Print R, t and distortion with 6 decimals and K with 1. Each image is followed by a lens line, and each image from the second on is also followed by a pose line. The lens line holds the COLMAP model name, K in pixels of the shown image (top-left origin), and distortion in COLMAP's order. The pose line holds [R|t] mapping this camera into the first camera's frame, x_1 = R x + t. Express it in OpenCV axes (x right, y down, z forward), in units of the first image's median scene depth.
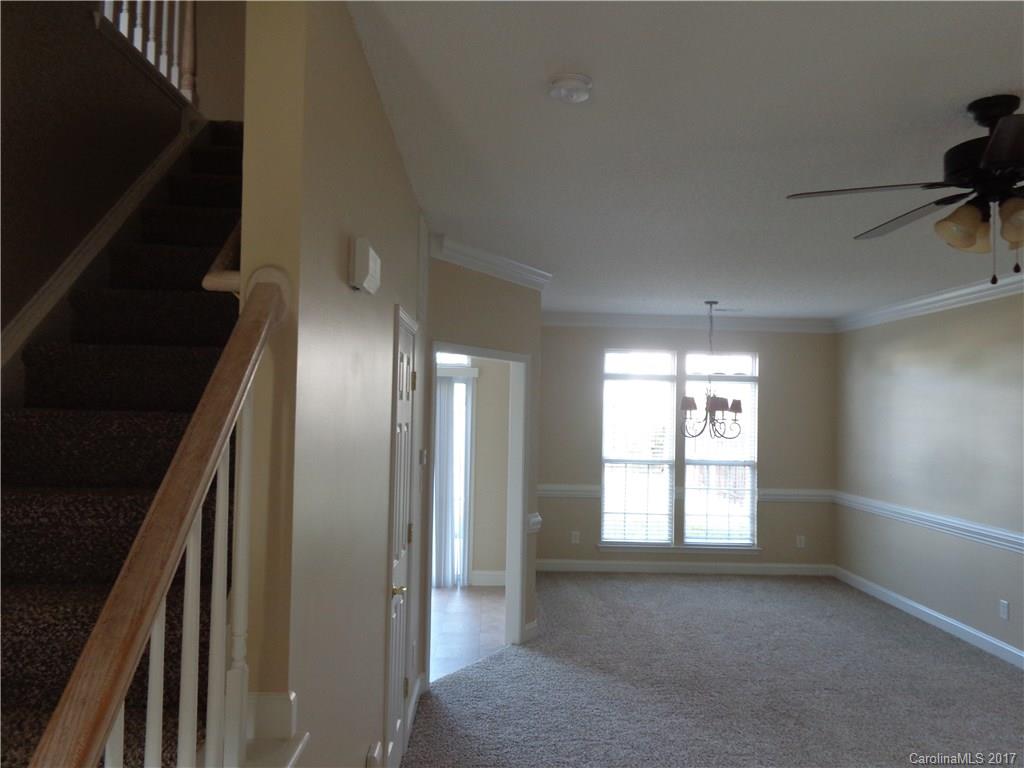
lens RADIAL K [[782.6, 0, 510.6], [0, 782.6, 383.3], [0, 0, 1]] dist [0.012923, 0.003200]
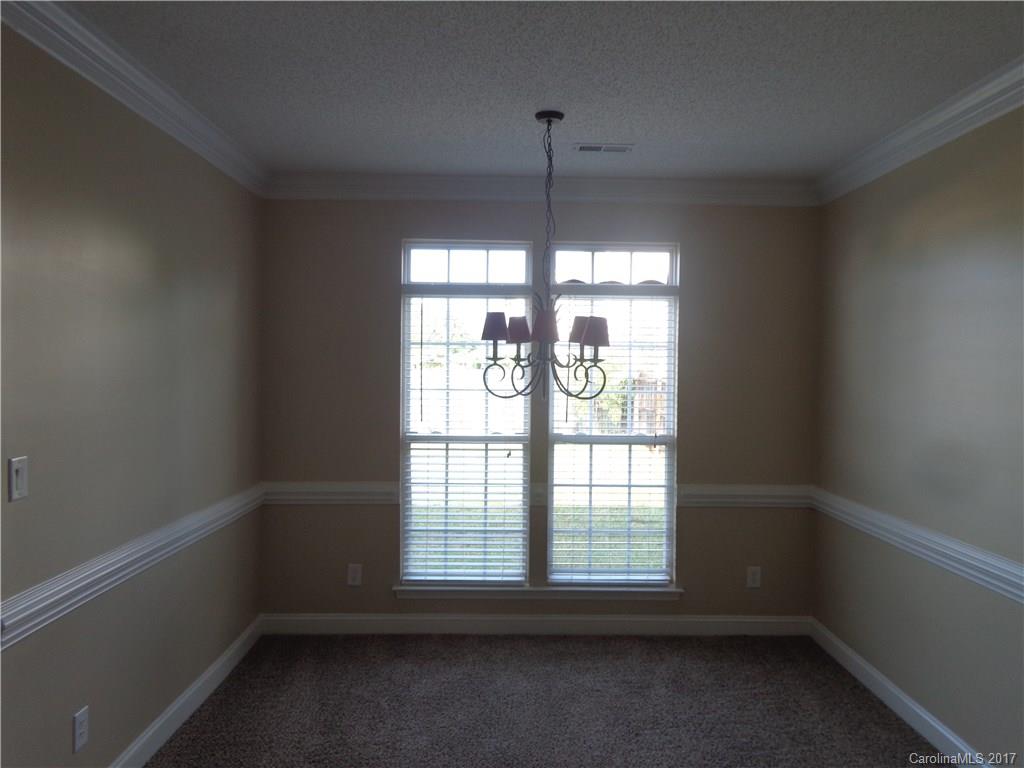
lens RADIAL K [[782.6, 0, 512.7], [0, 782.6, 386.1], [0, 0, 1]] dist [0.012923, 0.003200]
pose [[0.999820, -0.014498, -0.012207, 0.204143], [0.015206, 0.998076, 0.060108, 0.028034], [0.011312, -0.060283, 0.998117, 0.441016]]
